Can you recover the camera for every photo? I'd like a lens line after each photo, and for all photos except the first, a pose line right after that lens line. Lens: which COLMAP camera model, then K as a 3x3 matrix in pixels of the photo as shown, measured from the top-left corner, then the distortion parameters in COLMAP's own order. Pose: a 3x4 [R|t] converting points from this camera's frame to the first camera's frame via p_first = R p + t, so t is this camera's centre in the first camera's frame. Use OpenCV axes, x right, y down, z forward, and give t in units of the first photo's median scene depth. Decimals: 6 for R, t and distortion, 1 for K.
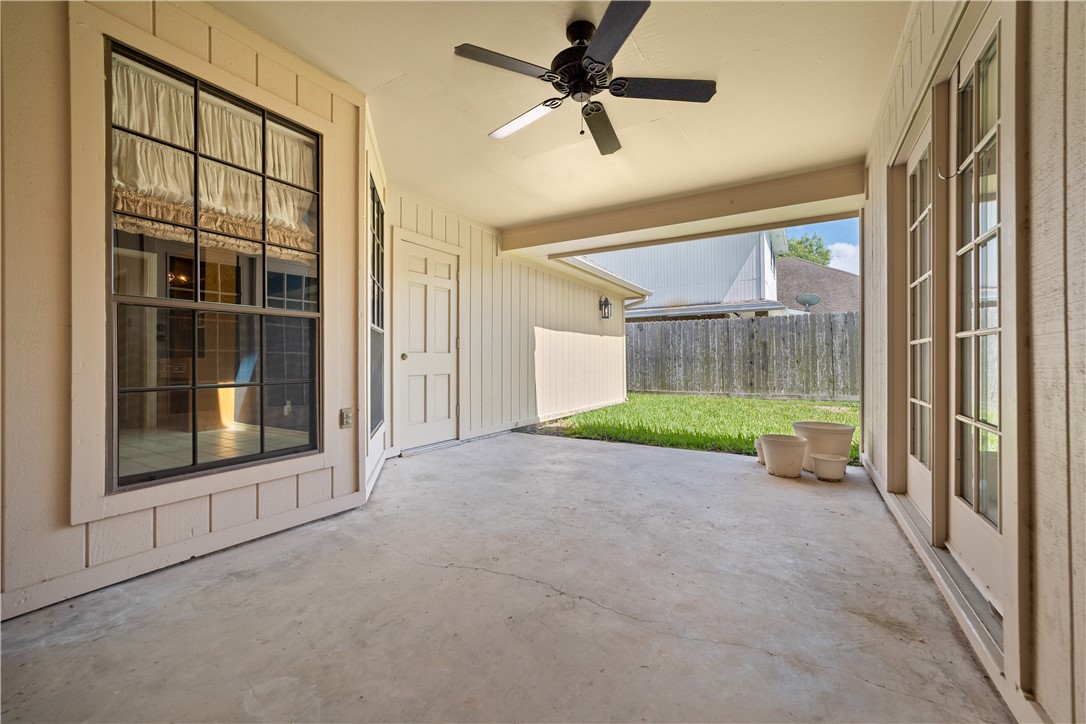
lens RADIAL K [[435.6, 0, 547.4], [0, 435.6, 358.8], [0, 0, 1]] dist [-0.013736, 0.006539]
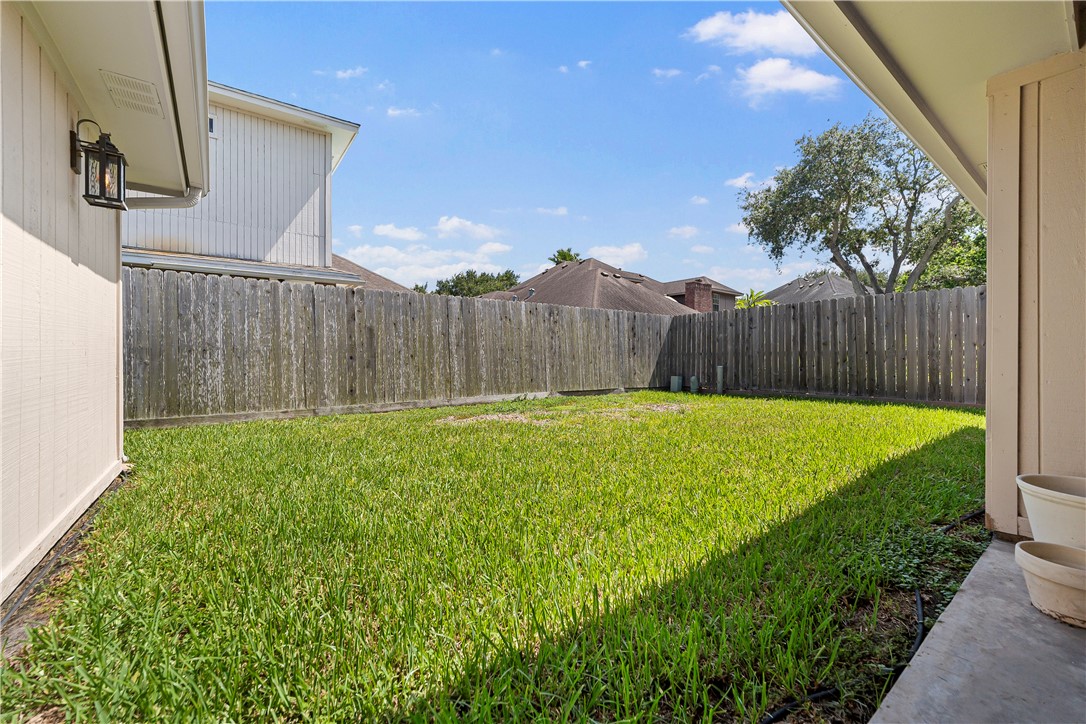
lens RADIAL K [[434.3, 0, 549.0], [0, 434.3, 357.3], [0, 0, 1]] dist [-0.008828, 0.000039]
pose [[0.381472, 0.002263, 0.924378, -0.033603], [-0.004328, 0.999990, -0.000663, 0.017319], [-0.924370, -0.003748, 0.381478, 1.159604]]
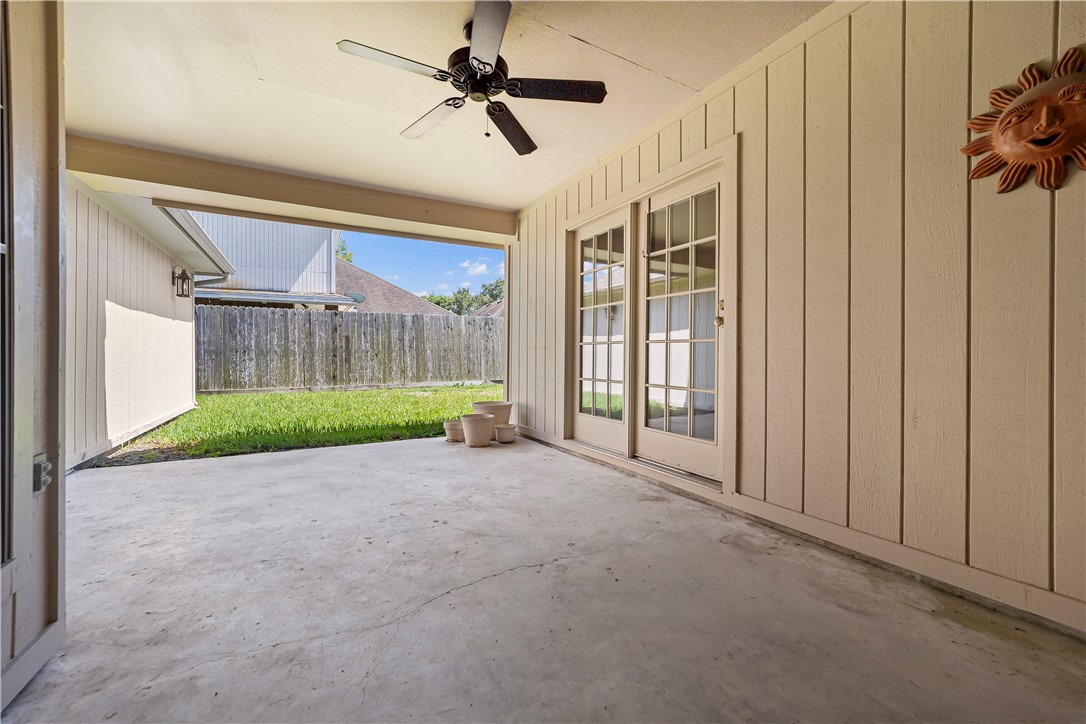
lens RADIAL K [[429.0, 0, 546.8], [0, 429.0, 355.0], [0, 0, 1]] dist [-0.012993, 0.006114]
pose [[0.500455, 0.000234, 0.865763, -0.351063], [-0.006955, 0.999969, 0.003750, -0.000107], [-0.865735, -0.007898, 0.500441, 0.173071]]
